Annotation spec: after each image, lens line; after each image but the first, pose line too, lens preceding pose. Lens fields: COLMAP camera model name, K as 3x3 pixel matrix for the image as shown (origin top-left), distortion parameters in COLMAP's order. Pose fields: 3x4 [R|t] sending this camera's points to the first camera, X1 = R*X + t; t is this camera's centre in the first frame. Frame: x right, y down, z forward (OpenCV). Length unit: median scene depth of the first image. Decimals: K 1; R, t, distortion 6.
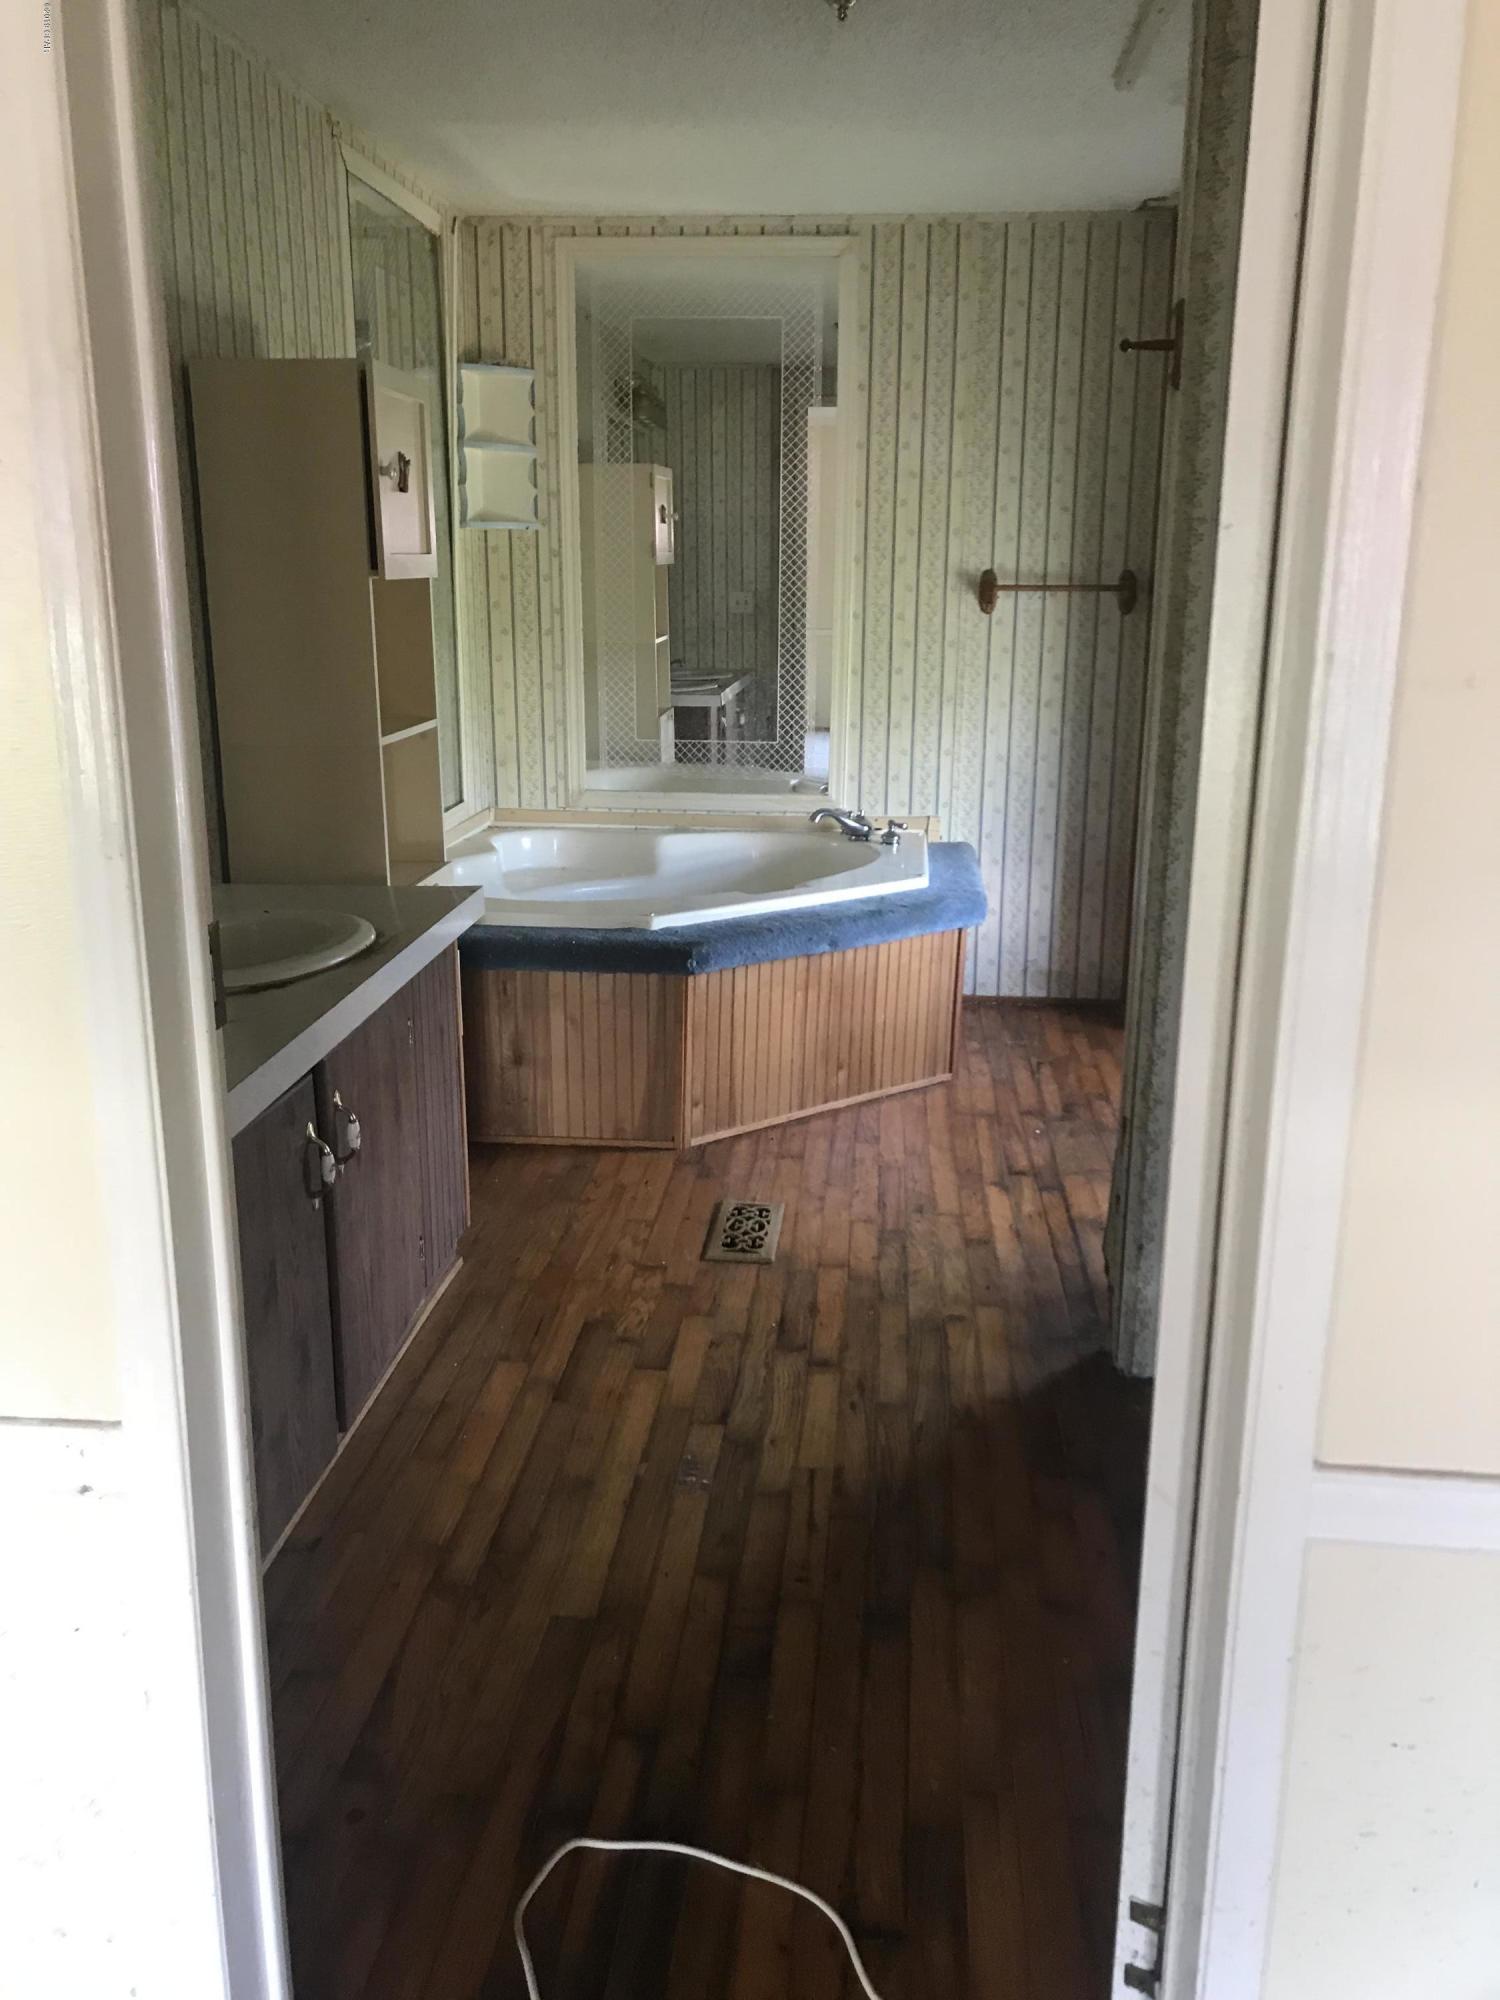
lens RADIAL K [[1633.0, 0, 748.7], [0, 1633.0, 1000.8], [0, 0, 1]] dist [0.006915, -0.004968]
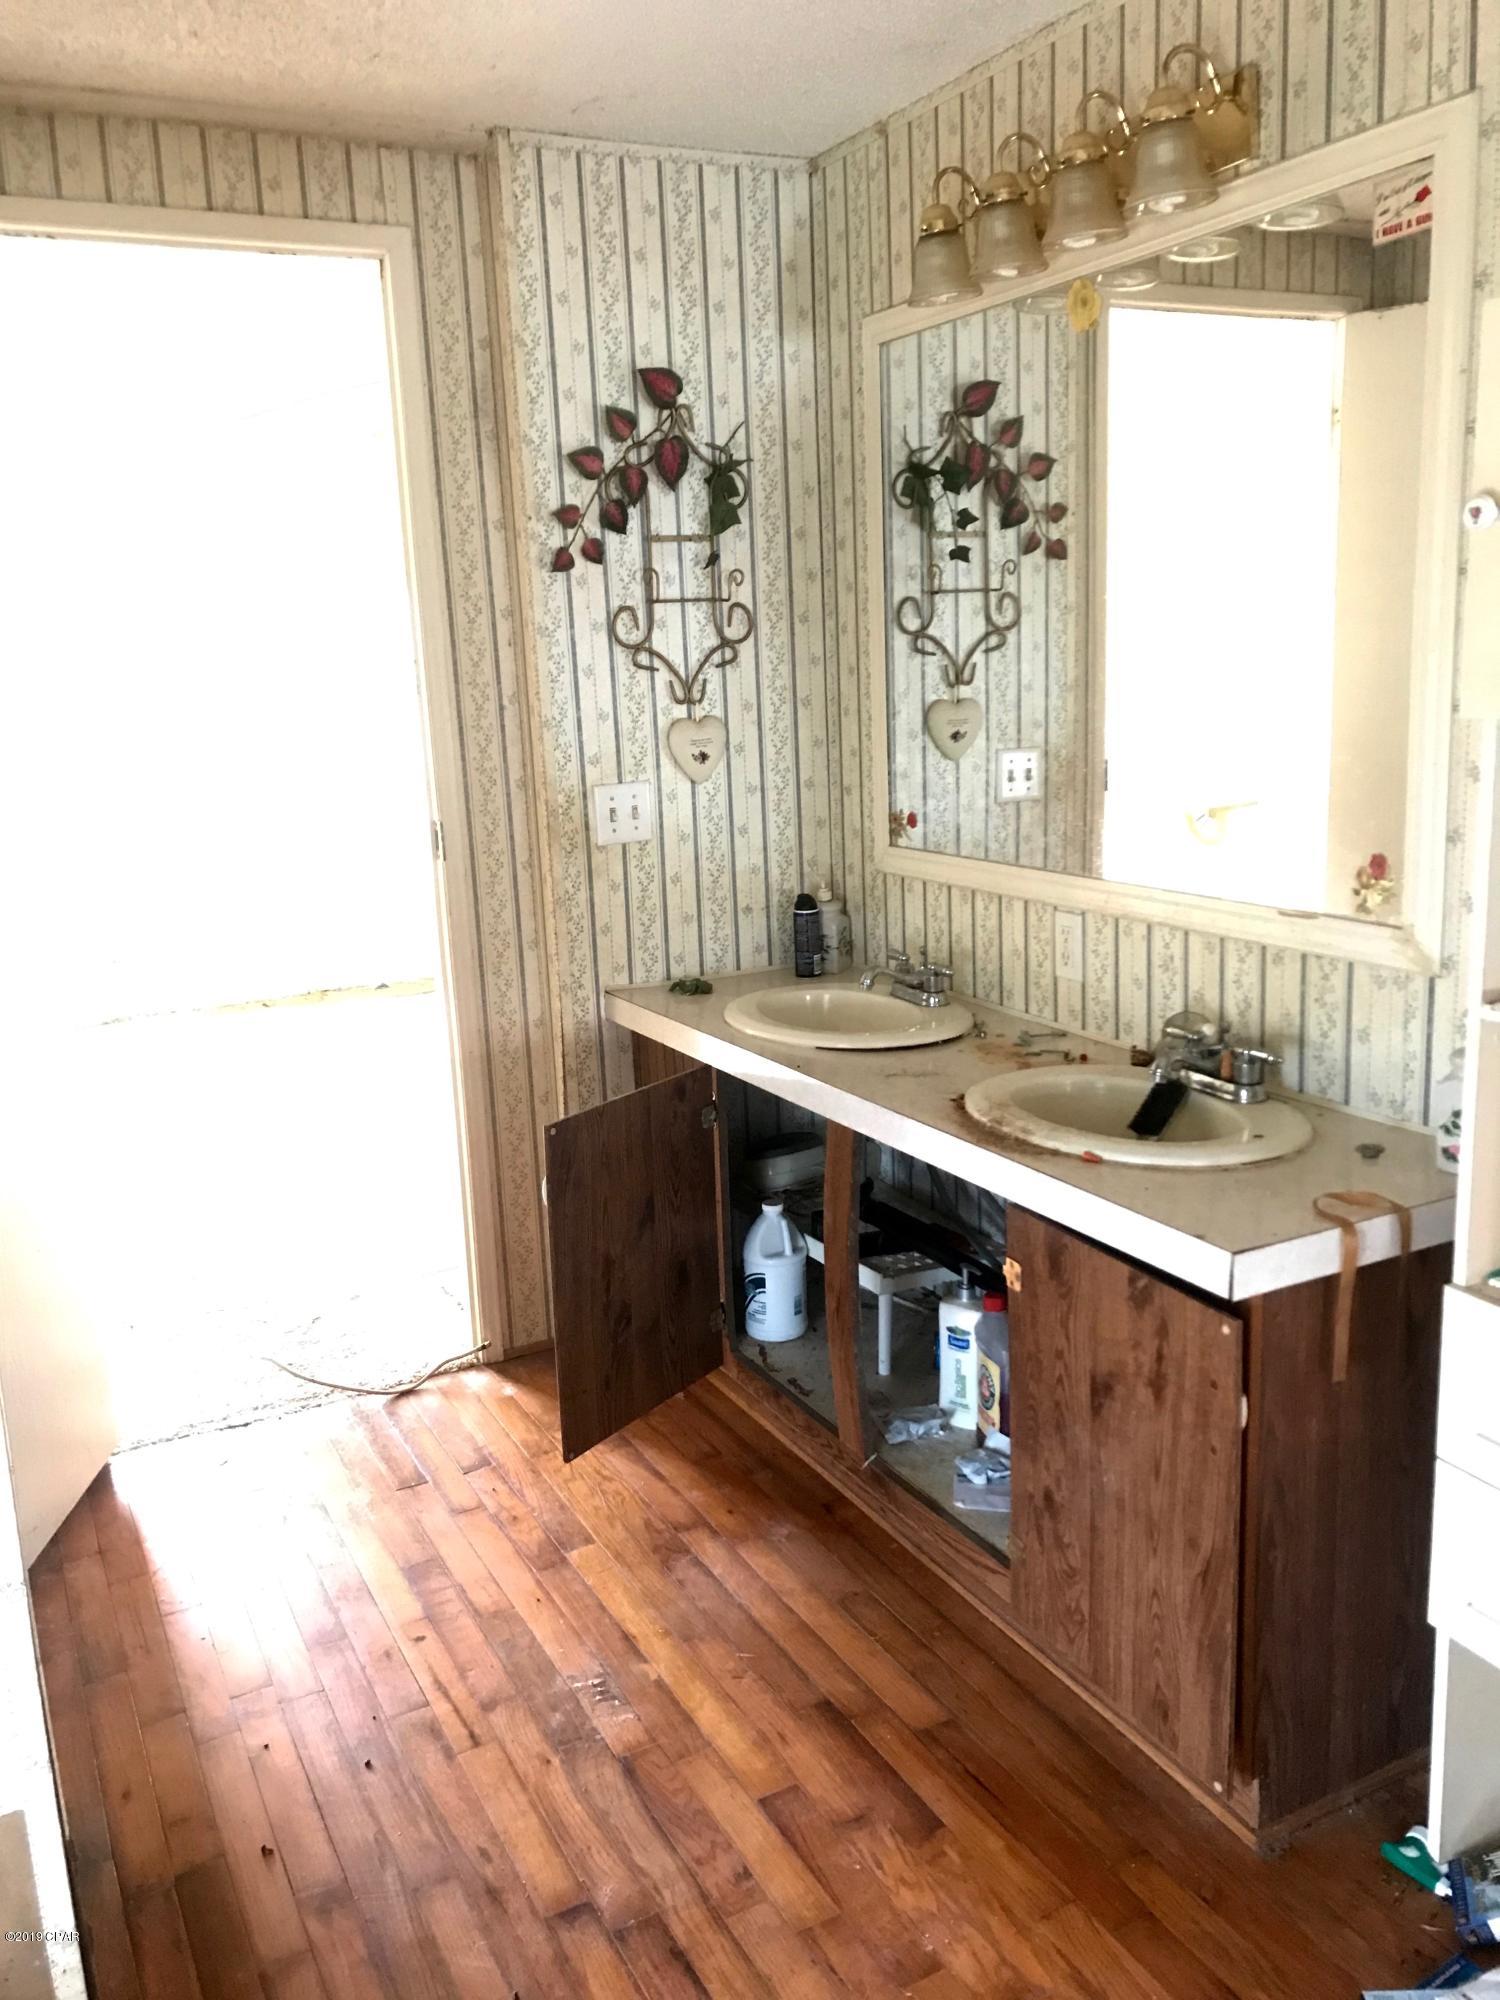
lens RADIAL K [[1633.0, 0, 747.1], [0, 1633.0, 1002.6], [0, 0, 1]] dist [0.006915, -0.004968]
pose [[-0.848252, 0.113228, -0.517347, 0.278064], [-0.121245, 0.909412, 0.397831, -0.366392], [0.515528, 0.400186, -0.757682, 1.378188]]
